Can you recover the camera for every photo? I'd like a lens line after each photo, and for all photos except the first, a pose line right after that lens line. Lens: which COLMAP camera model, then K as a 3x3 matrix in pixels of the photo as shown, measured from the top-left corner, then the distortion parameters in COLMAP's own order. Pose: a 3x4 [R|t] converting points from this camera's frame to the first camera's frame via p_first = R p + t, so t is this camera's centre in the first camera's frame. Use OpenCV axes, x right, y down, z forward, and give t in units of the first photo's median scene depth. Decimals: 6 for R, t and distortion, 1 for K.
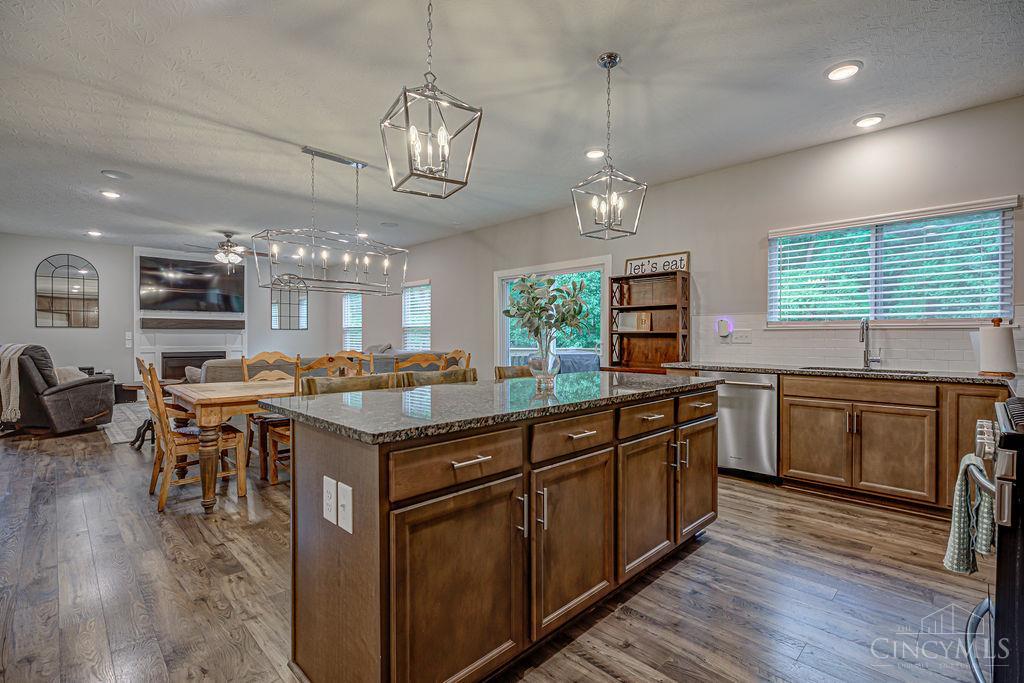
lens RADIAL K [[466.8, 0, 512.8], [0, 466.8, 338.9], [0, 0, 1]] dist [-0.002464, -0.000361]
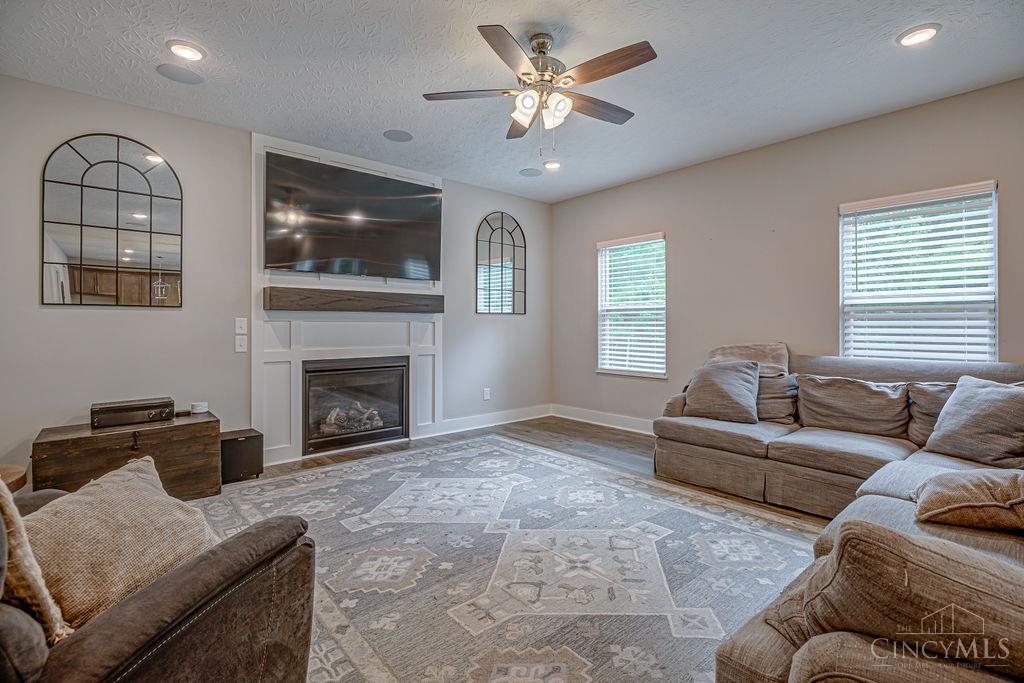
lens RADIAL K [[475.2, 0, 514.2], [0, 475.2, 326.3], [0, 0, 1]] dist [-0.002953, -0.000441]
pose [[0.997833, -0.000349, -0.065800, -0.019205], [0.000097, 0.999993, -0.003826, -0.000155], [0.065801, 0.003811, 0.997825, 0.020167]]
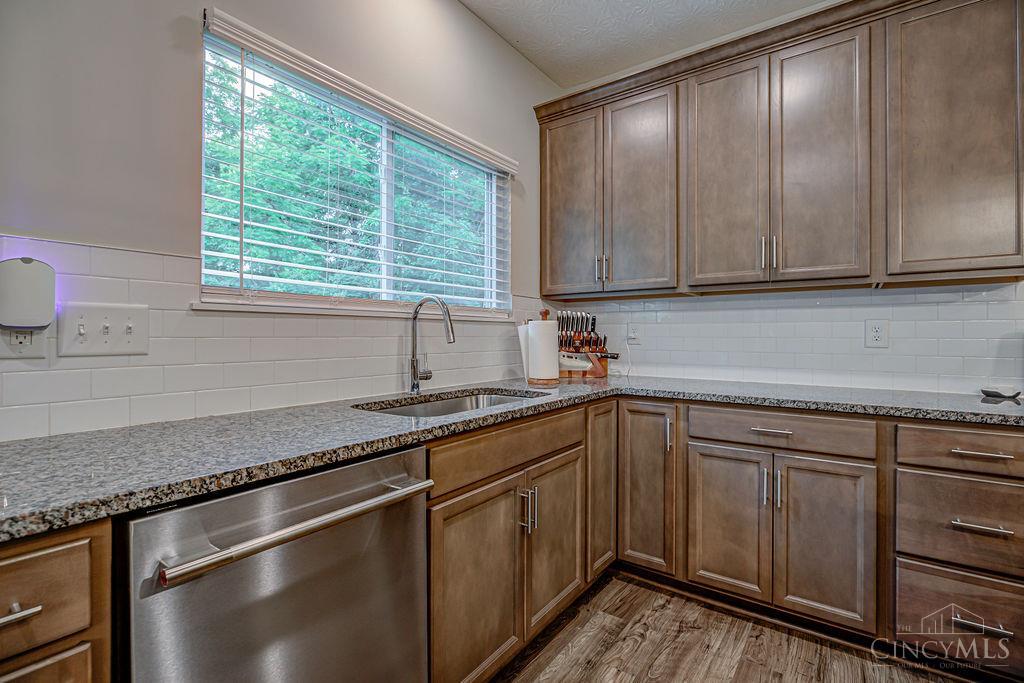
lens RADIAL K [[469.4, 0, 512.0], [0, 469.4, 334.4], [0, 0, 1]] dist [-0.003547, 0.000180]
pose [[-0.162308, -0.001577, 0.986739, 0.257380], [0.001218, 0.999998, 0.001798, -0.004071], [-0.986739, 0.001493, -0.162305, 1.132111]]
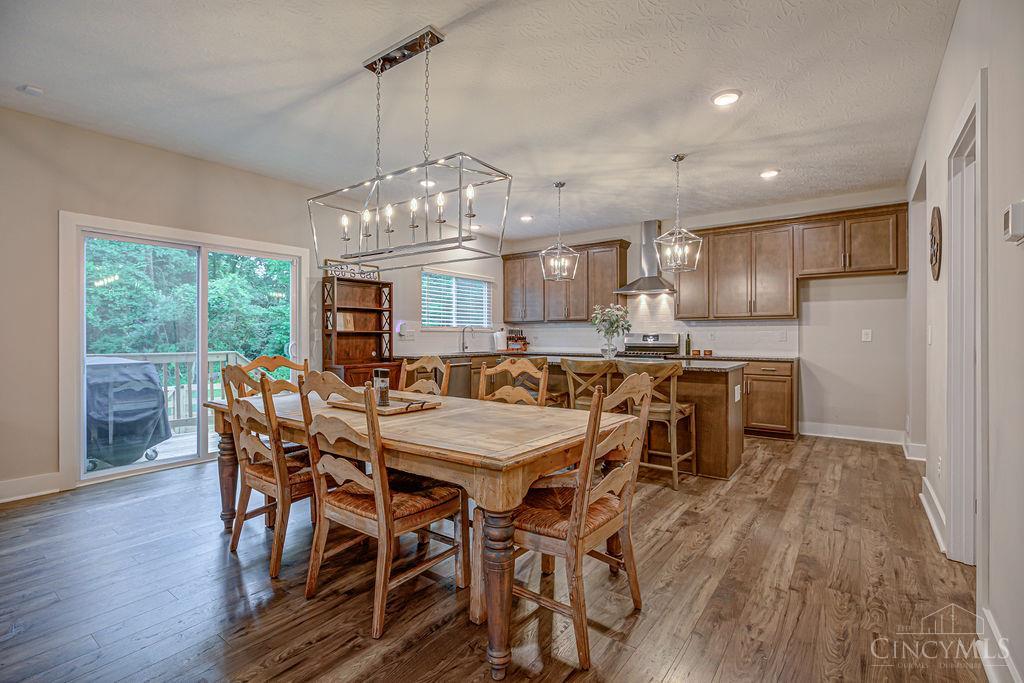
lens RADIAL K [[469.4, 0, 512.0], [0, 469.4, 334.4], [0, 0, 1]] dist [-0.003547, 0.000180]
pose [[-0.146881, 0.000130, 0.989154, -1.365164], [0.004019, 0.999992, 0.000466, -0.011045], [-0.989146, 0.004044, -0.146881, 1.257819]]
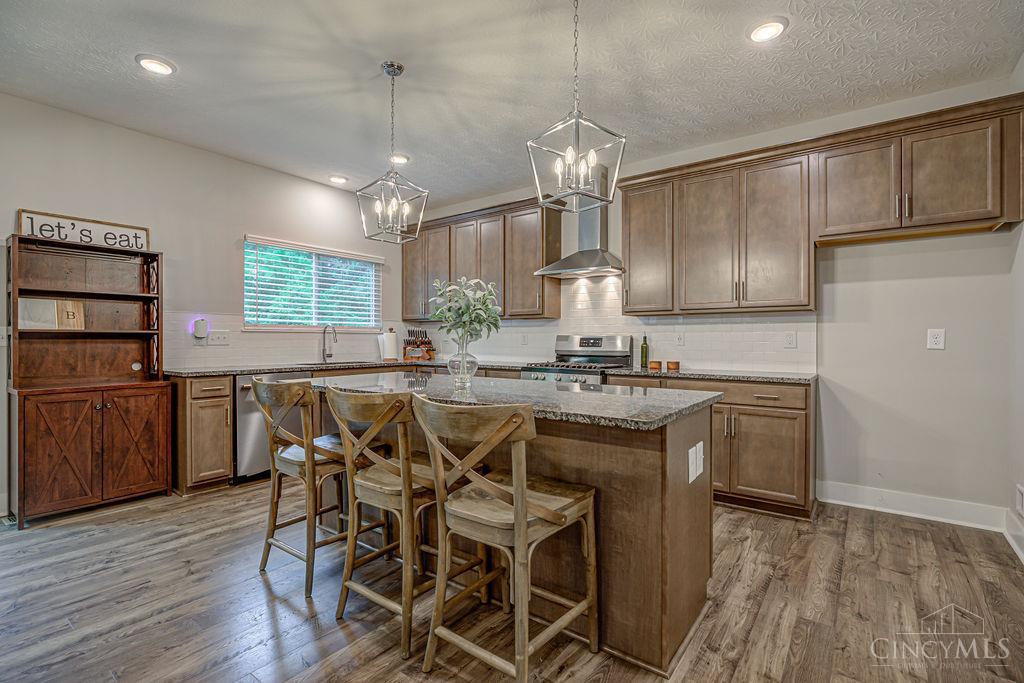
lens RADIAL K [[473.3, 0, 510.6], [0, 473.3, 338.5], [0, 0, 1]] dist [-0.002895, -0.000486]
pose [[-0.140618, -0.001025, 0.990063, -0.741786], [0.001866, 0.999997, 0.001300, -0.005623], [-0.990062, 0.002030, -0.140616, 0.770702]]
